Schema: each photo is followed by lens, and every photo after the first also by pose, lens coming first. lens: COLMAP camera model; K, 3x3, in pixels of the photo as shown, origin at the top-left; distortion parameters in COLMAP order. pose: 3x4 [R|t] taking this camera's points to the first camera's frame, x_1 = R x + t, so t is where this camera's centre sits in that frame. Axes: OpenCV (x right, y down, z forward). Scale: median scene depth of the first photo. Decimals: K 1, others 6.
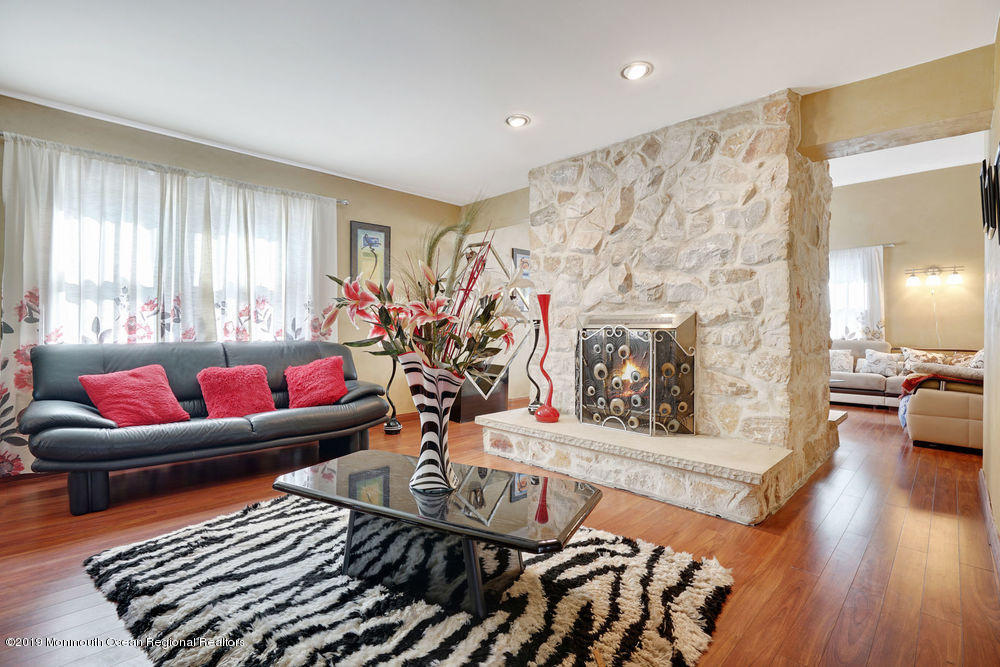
lens RADIAL K [[461.6, 0, 500.0], [0, 461.6, 333.5], [0, 0, 1]] dist [-0.063461, 0.024734]
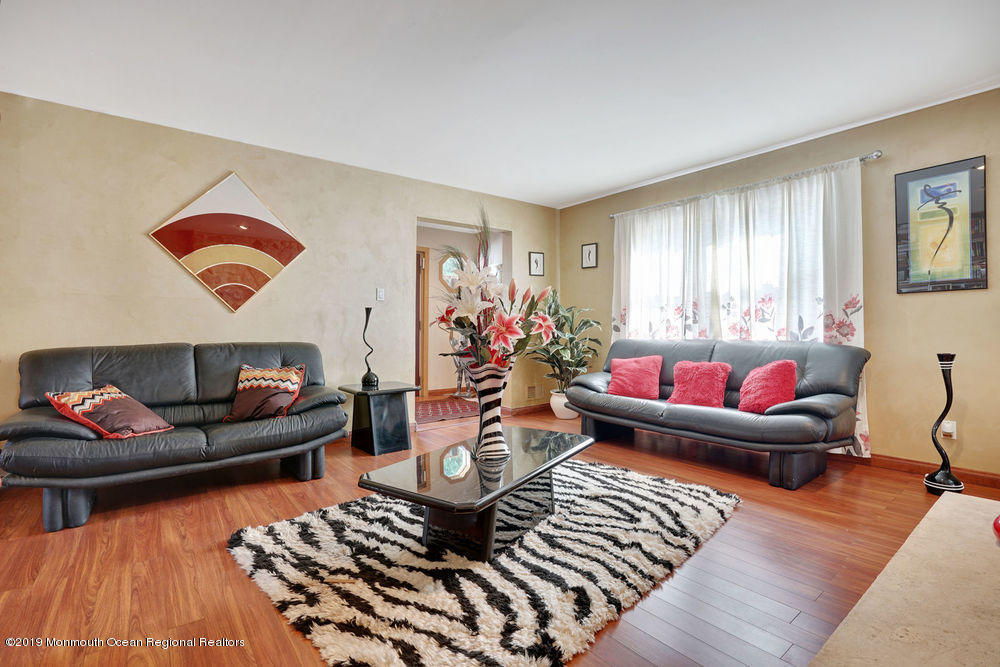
lens RADIAL K [[461.6, 0, 500.0], [0, 461.6, 333.5], [0, 0, 1]] dist [-0.063461, 0.024734]
pose [[-0.116741, 0.004522, -0.993152, 0.621258], [-0.003578, 0.999981, 0.004974, -0.001492], [0.993156, 0.004134, -0.116723, 0.672792]]
